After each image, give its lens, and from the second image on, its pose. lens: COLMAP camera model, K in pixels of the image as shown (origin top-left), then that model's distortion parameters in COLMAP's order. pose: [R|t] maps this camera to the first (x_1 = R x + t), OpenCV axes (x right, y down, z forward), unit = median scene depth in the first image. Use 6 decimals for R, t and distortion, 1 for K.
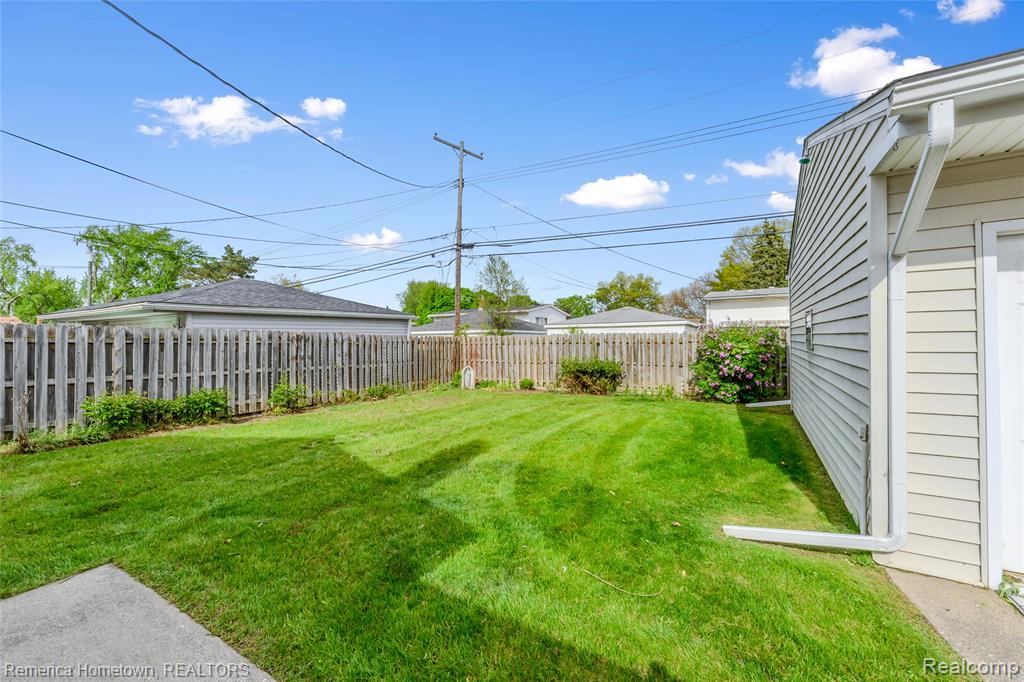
lens RADIAL K [[411.0, 0, 513.6], [0, 411.0, 336.5], [0, 0, 1]] dist [-0.000403, 0.000106]
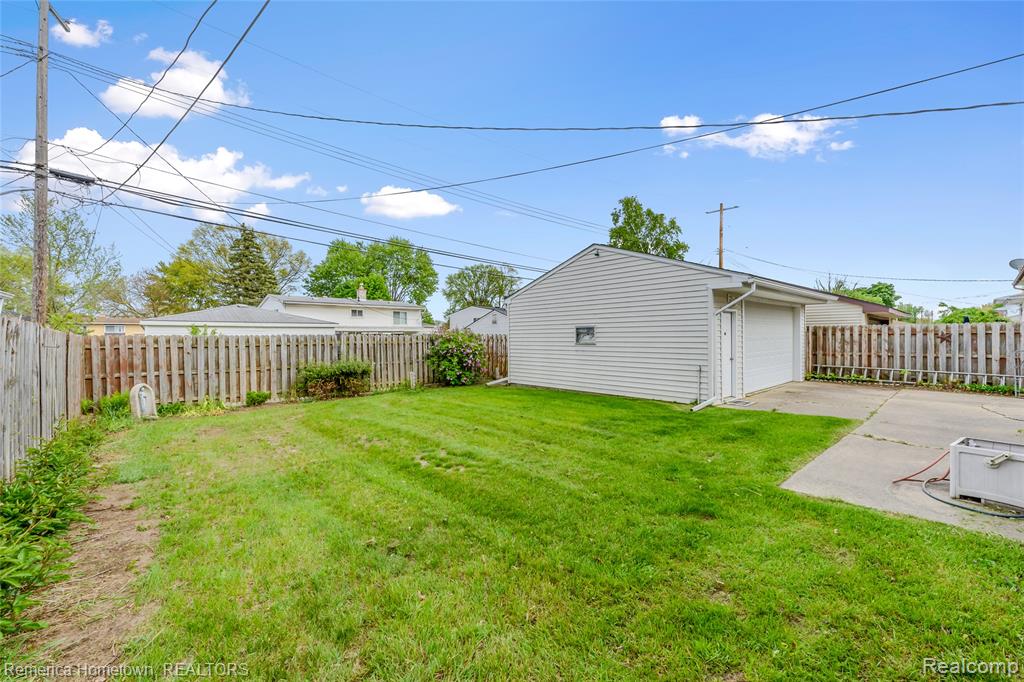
lens RADIAL K [[411.0, 0, 513.6], [0, 411.0, 336.5], [0, 0, 1]] dist [-0.000403, 0.000106]
pose [[0.321458, 0.012069, 0.946847, -0.496125], [-0.002367, 0.999926, -0.011942, 0.006708], [-0.946921, 0.001598, 0.321462, 0.259120]]
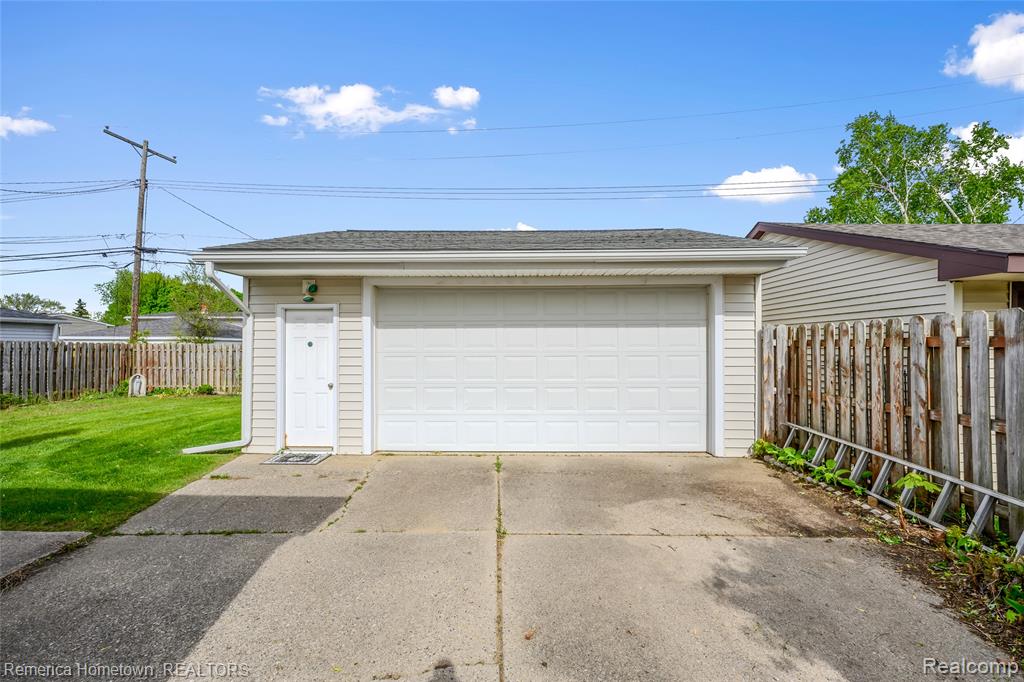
lens RADIAL K [[417.9, 0, 511.3], [0, 417.9, 342.0], [0, 0, 1]] dist [0.006376, 0.000237]
pose [[0.882181, 0.020227, 0.470476, 0.196171], [-0.016495, 0.999791, -0.012054, -0.006634], [-0.470621, 0.002874, 0.882331, -0.301932]]
